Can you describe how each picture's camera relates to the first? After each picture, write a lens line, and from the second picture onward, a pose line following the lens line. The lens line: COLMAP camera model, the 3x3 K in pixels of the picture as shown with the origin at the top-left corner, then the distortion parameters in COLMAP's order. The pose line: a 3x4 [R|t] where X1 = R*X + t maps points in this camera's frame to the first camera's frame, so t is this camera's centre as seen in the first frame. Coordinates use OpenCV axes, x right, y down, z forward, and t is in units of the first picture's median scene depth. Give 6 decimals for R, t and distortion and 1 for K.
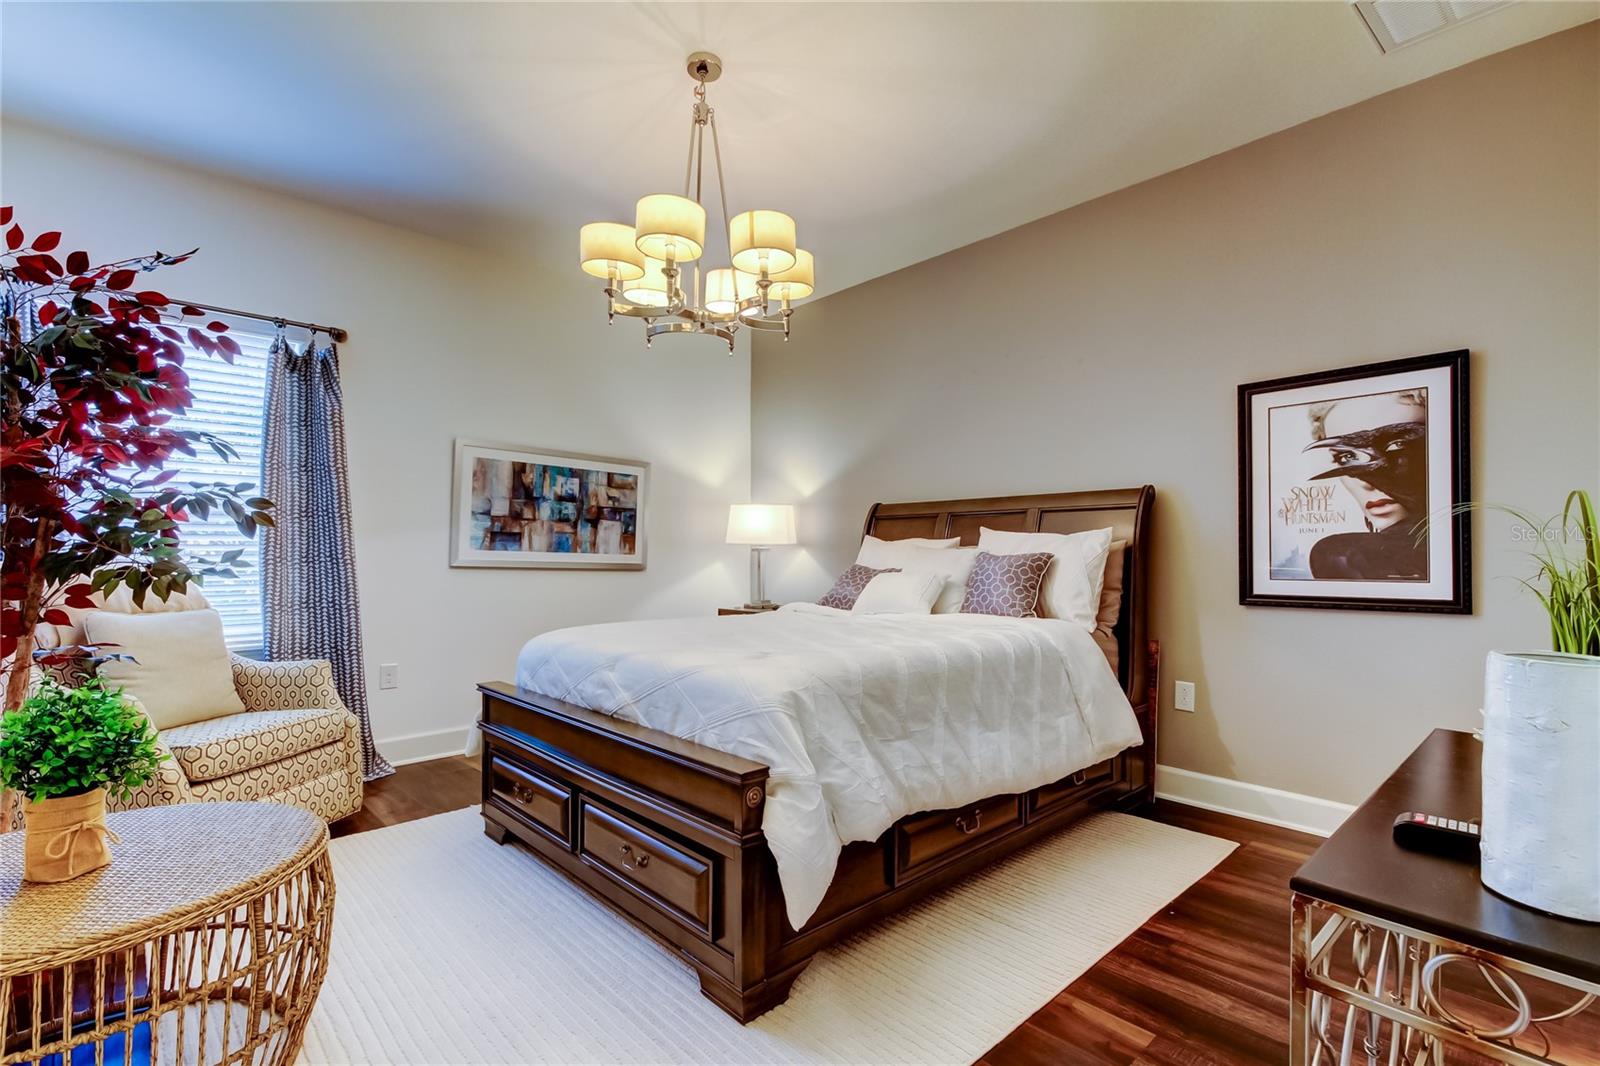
lens RADIAL K [[746.6, 0, 790.7], [0, 746.6, 542.5], [0, 0, 1]] dist [0.013835, 0.000565]
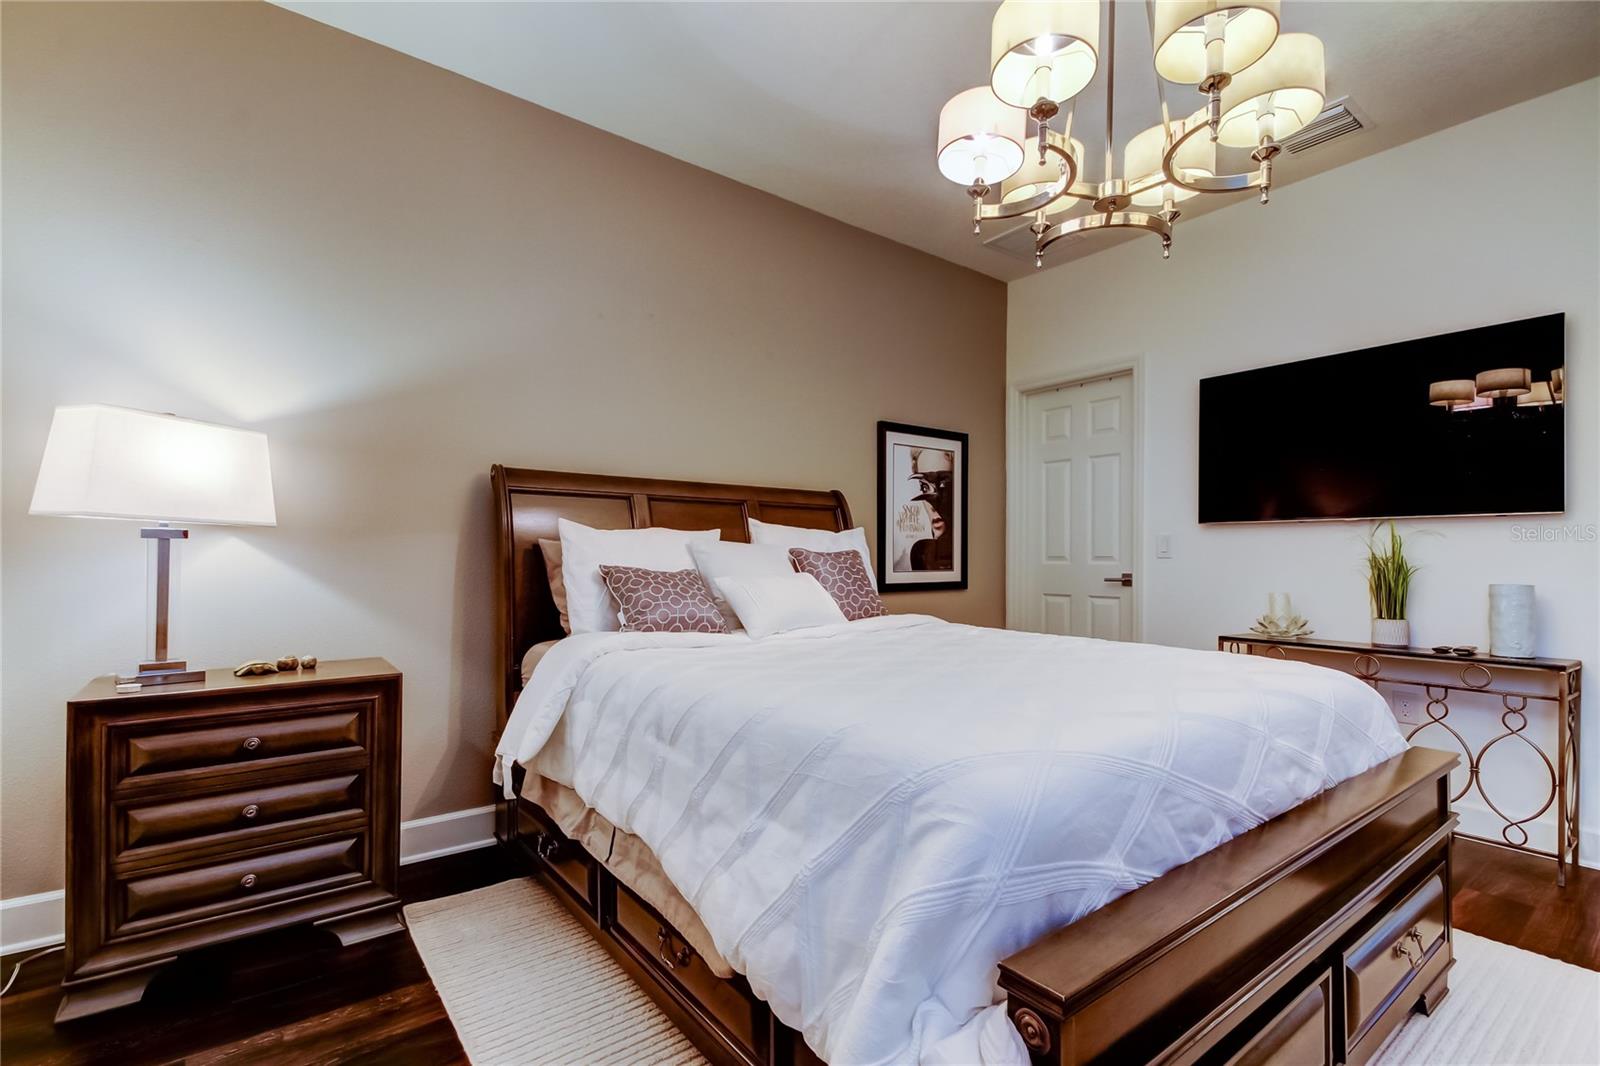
lens RADIAL K [[746.6, 0, 799.1], [0, 746.6, 543.1], [0, 0, 1]] dist [0.013835, 0.000565]
pose [[0.077339, 0.019910, 0.996806, -0.740928], [-0.018981, 0.999649, -0.018494, 0.026860], [-0.996824, -0.017490, 0.077690, 1.137615]]
